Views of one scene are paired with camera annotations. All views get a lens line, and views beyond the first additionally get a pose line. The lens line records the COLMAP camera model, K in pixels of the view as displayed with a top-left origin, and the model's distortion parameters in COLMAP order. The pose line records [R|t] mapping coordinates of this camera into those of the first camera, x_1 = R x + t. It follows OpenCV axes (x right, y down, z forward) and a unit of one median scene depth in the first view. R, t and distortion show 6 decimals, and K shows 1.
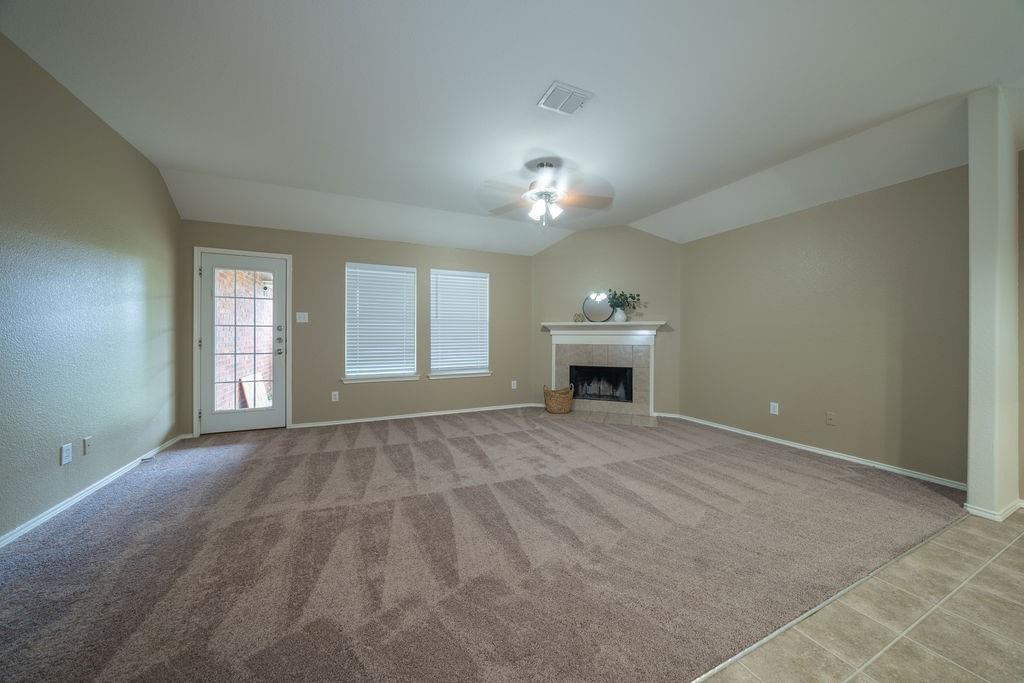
lens RADIAL K [[348.5, 0, 511.8], [0, 348.5, 339.0], [0, 0, 1]] dist [-0.001229, -0.000086]
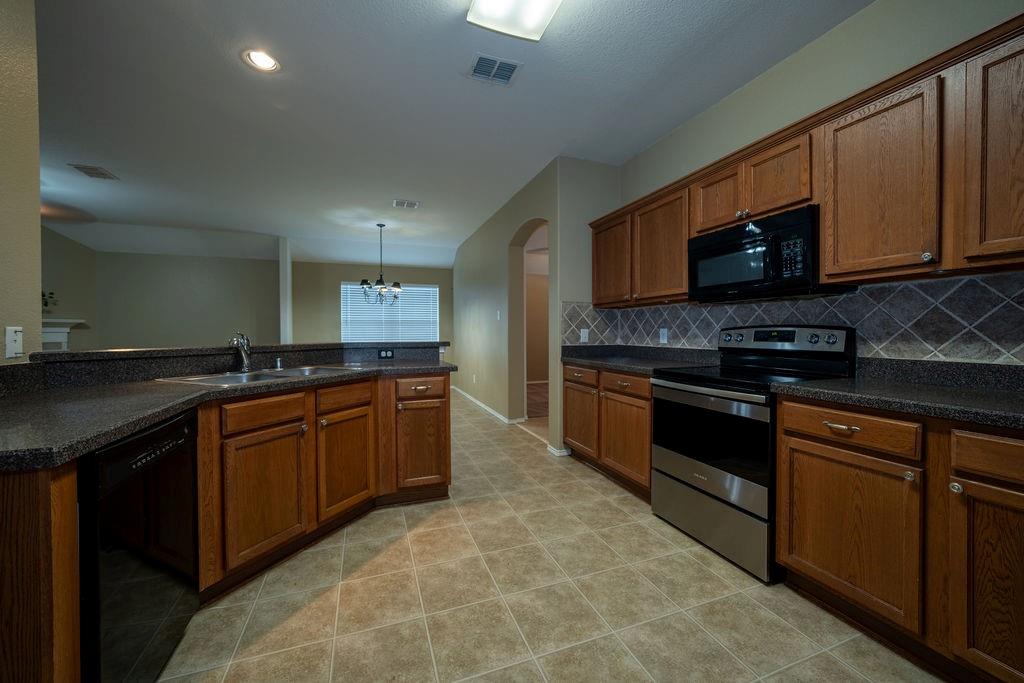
lens RADIAL K [[383.8, 0, 509.5], [0, 383.8, 337.4], [0, 0, 1]] dist [0.000829, -0.000404]
pose [[0.080336, -0.018690, 0.996593, -0.630104], [0.014097, 0.999745, 0.017613, 0.002038], [-0.996668, 0.012634, 0.080579, -0.415504]]
